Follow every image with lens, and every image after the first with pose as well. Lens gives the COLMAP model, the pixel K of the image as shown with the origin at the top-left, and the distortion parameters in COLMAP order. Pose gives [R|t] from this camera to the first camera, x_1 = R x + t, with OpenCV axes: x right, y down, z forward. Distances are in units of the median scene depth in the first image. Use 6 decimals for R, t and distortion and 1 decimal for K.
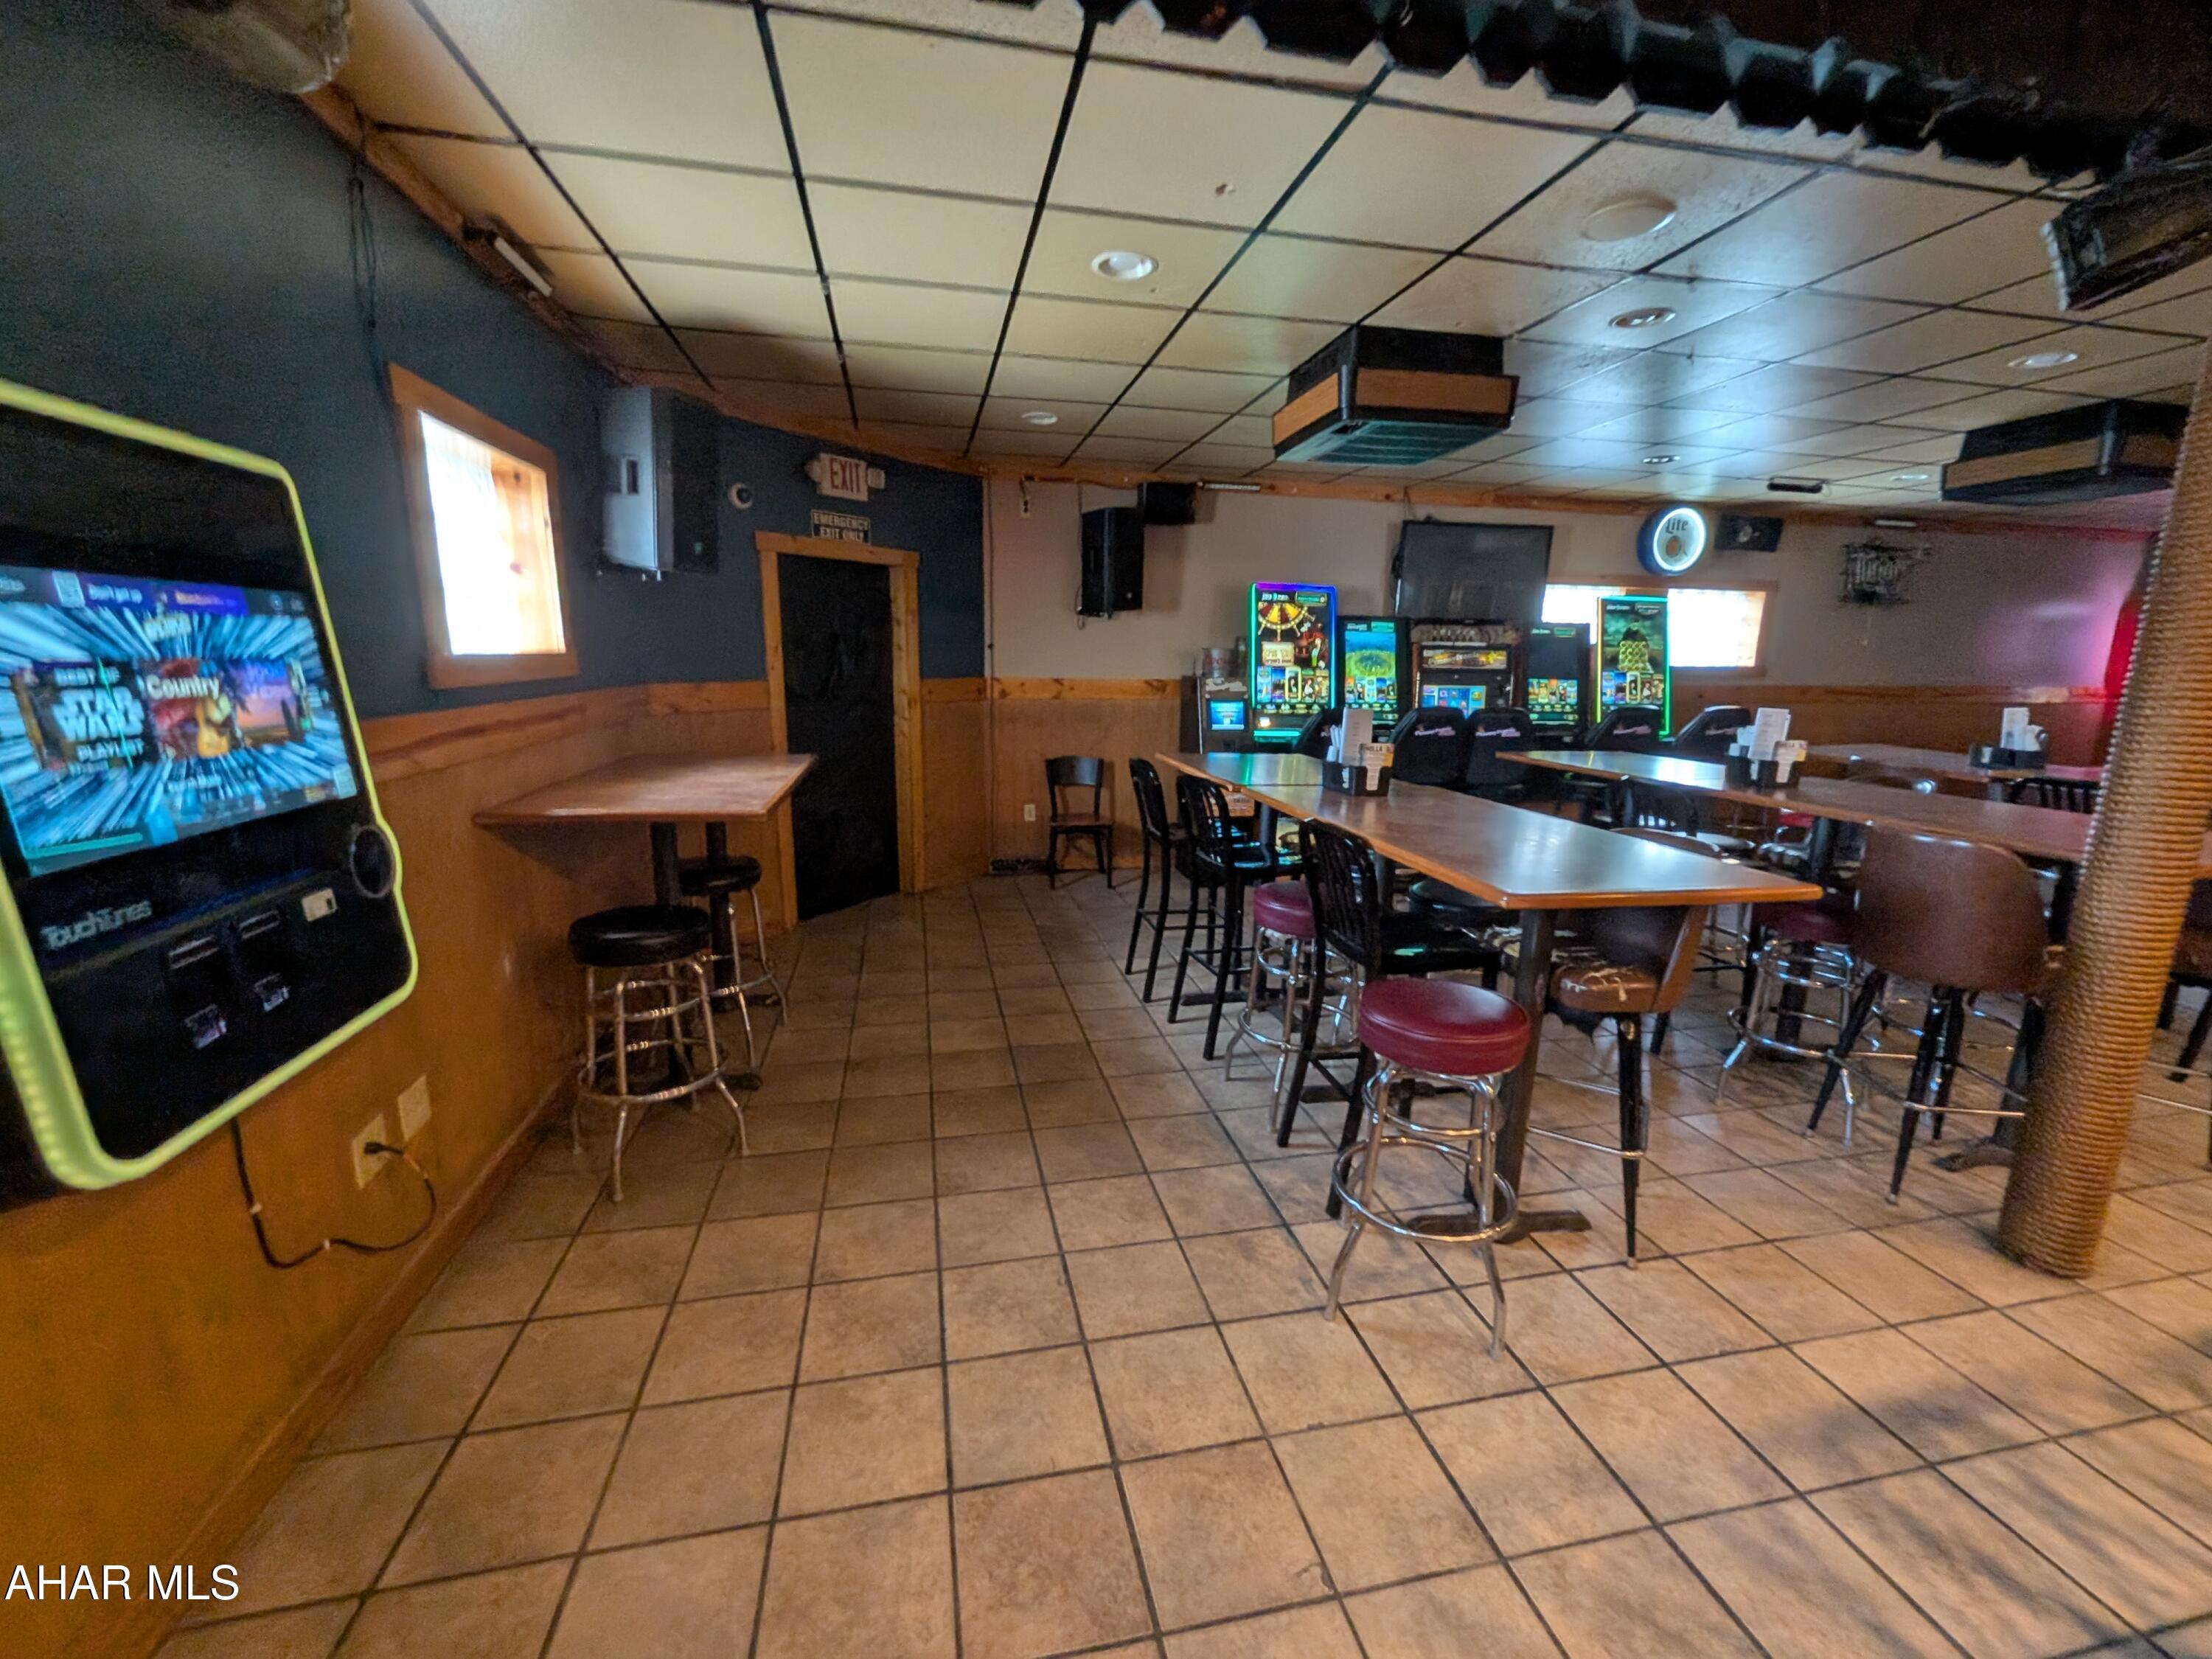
lens RADIAL K [[888.5, 0, 1105.3], [0, 888.5, 831.9], [0, 0, 1]] dist [0.003914, 0.000298]
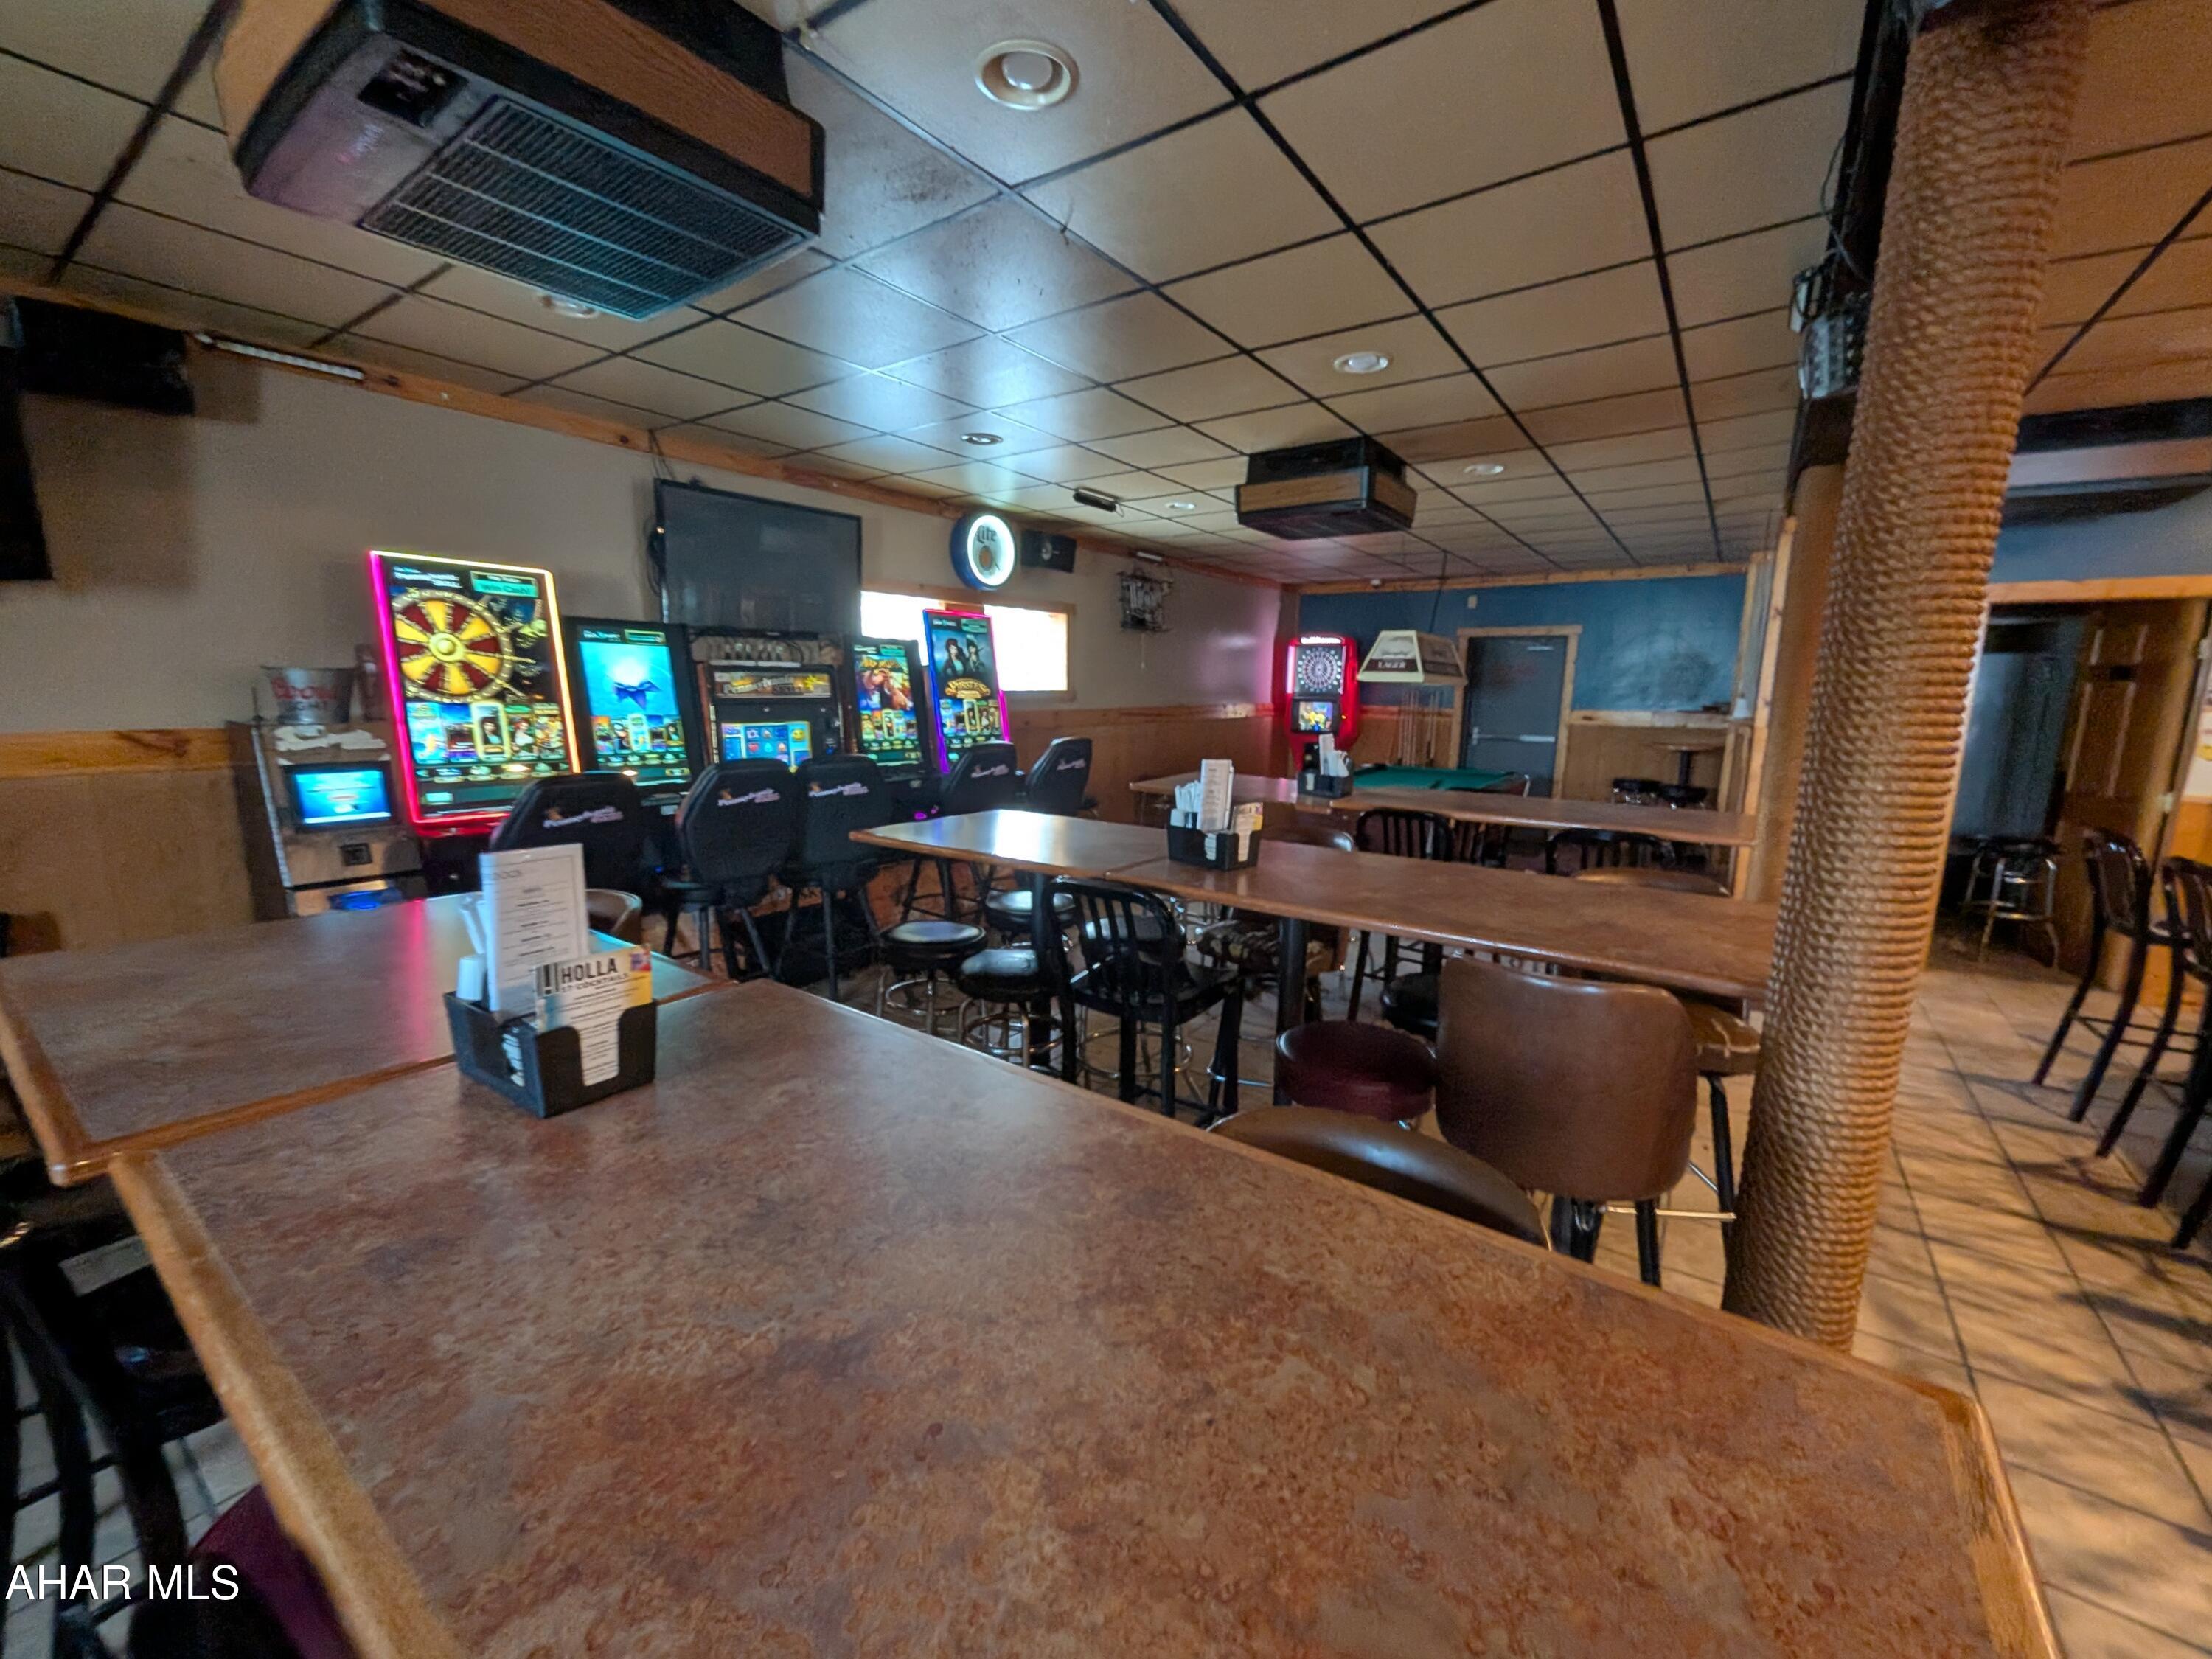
lens RADIAL K [[888.5, 0, 1105.3], [0, 888.5, 831.9], [0, 0, 1]] dist [0.003914, 0.000298]
pose [[0.738333, -0.116038, 0.664379, 0.112815], [0.129259, 0.991173, 0.029467, -0.065049], [-0.661934, 0.064121, 0.746814, 0.301772]]
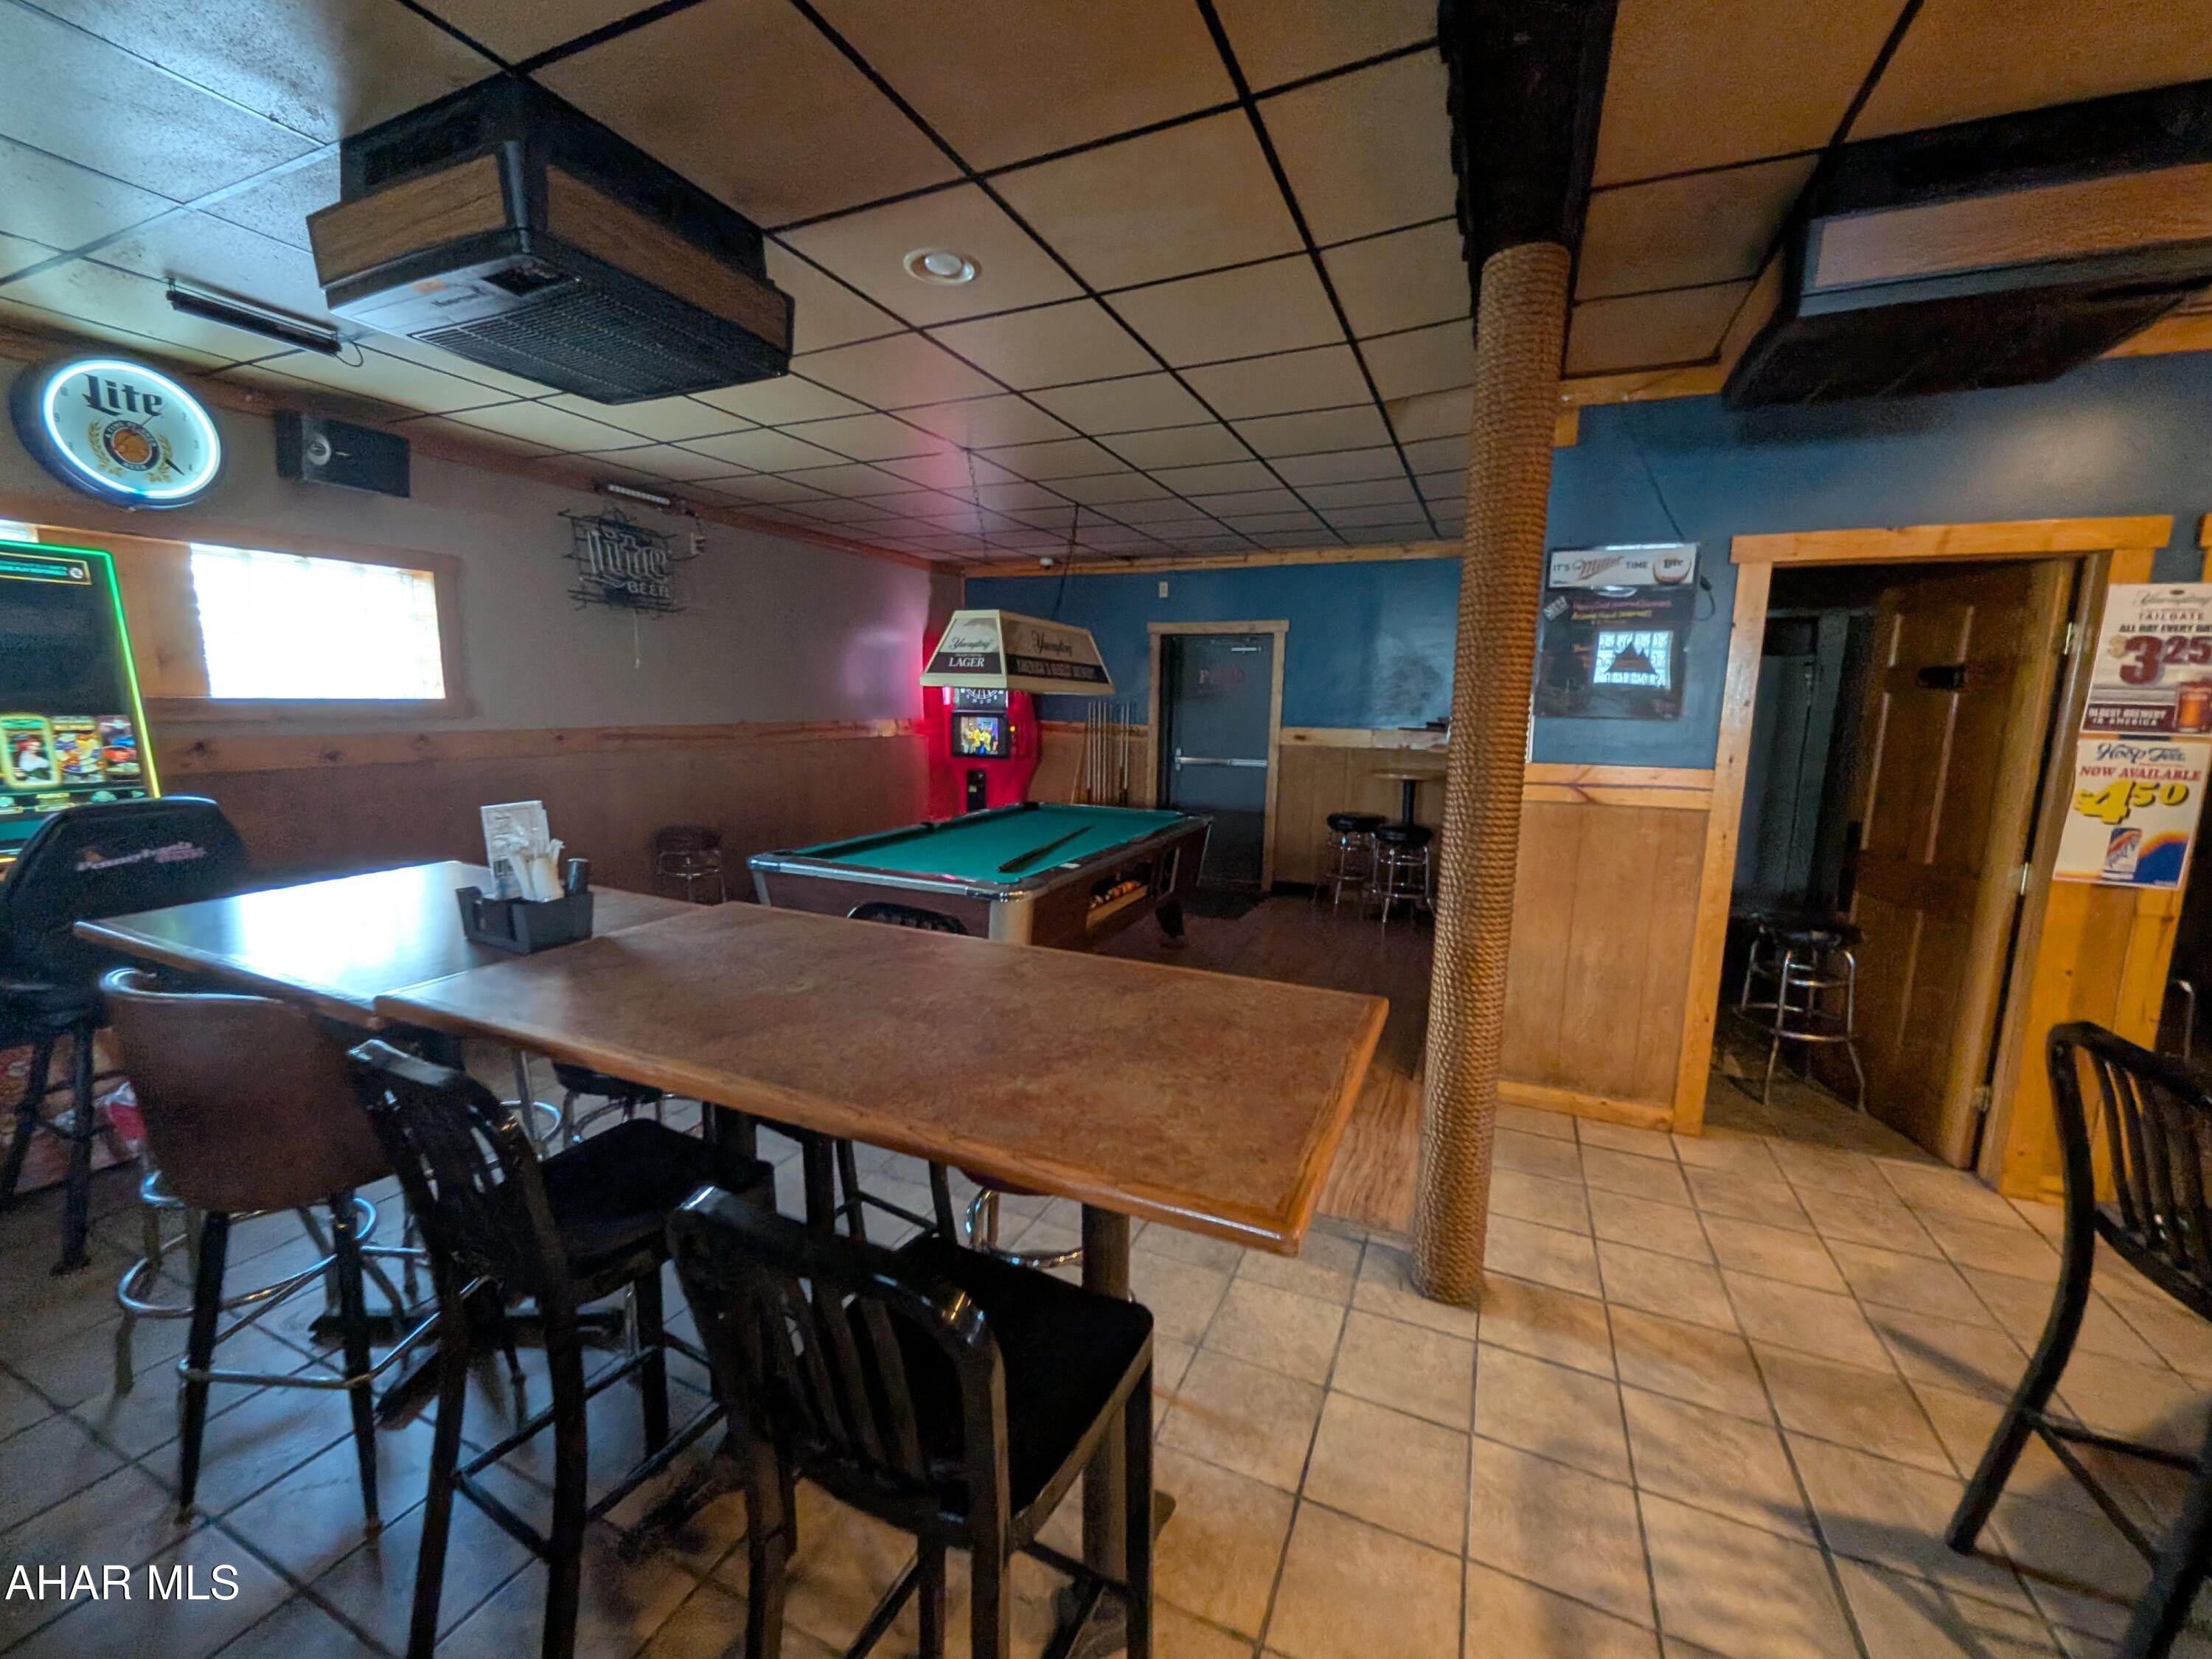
lens RADIAL K [[888.5, 0, 1105.3], [0, 888.5, 831.9], [0, 0, 1]] dist [0.003914, 0.000298]
pose [[0.593672, -0.124704, 0.794986, 0.604277], [0.148631, 0.987915, 0.043974, -0.071834], [-0.790862, 0.092053, 0.605032, 0.368263]]
